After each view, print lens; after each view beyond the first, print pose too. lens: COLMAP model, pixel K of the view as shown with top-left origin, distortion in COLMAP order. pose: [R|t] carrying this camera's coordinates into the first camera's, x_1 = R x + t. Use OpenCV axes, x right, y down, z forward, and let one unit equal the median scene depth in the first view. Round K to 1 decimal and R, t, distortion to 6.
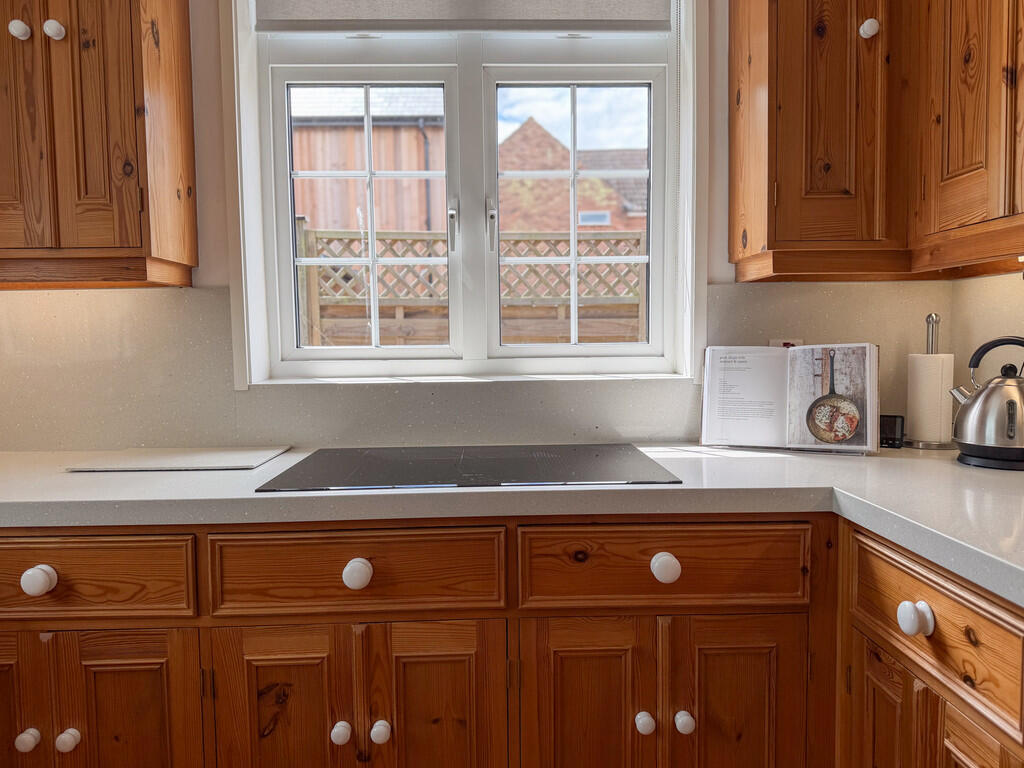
lens RADIAL K [[722.6, 0, 514.2], [0, 722.6, 385.8], [0, 0, 1]] dist [0.067649, 0.000124]
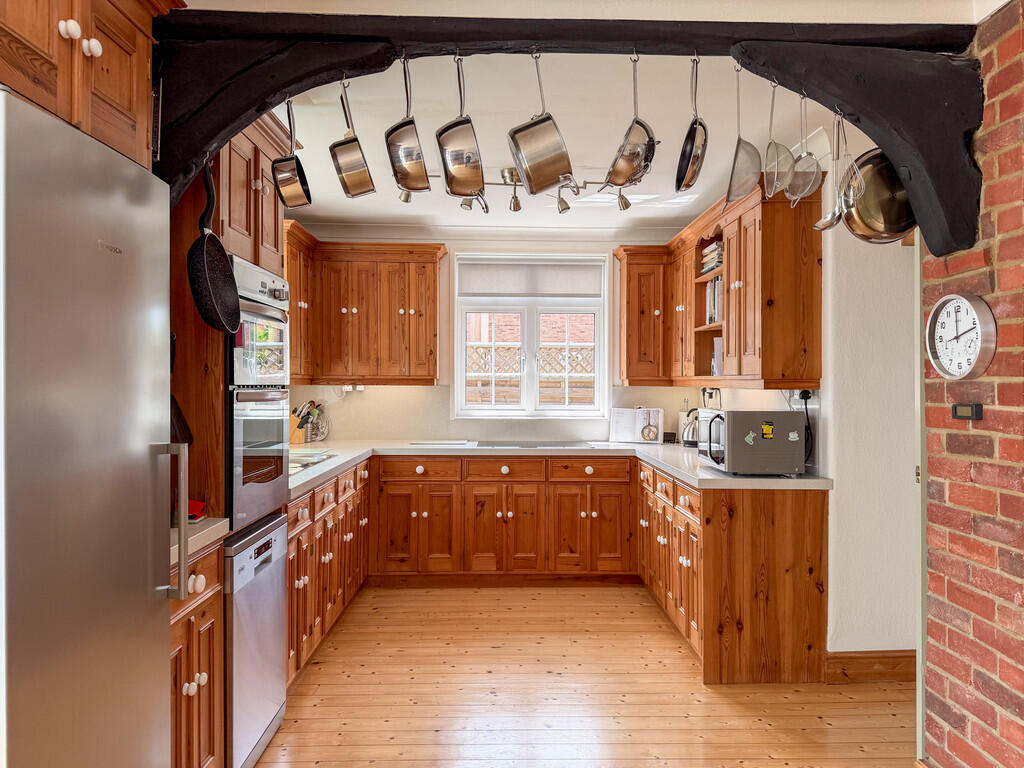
lens RADIAL K [[722.6, 0, 513.3], [0, 722.6, 385.1], [0, 0, 1]] dist [0.067649, 0.000124]
pose [[0.999838, 0.017596, -0.003782, -0.161554], [-0.017785, 0.998175, -0.057715, 0.038609], [0.002760, 0.057772, 0.998326, -2.559385]]
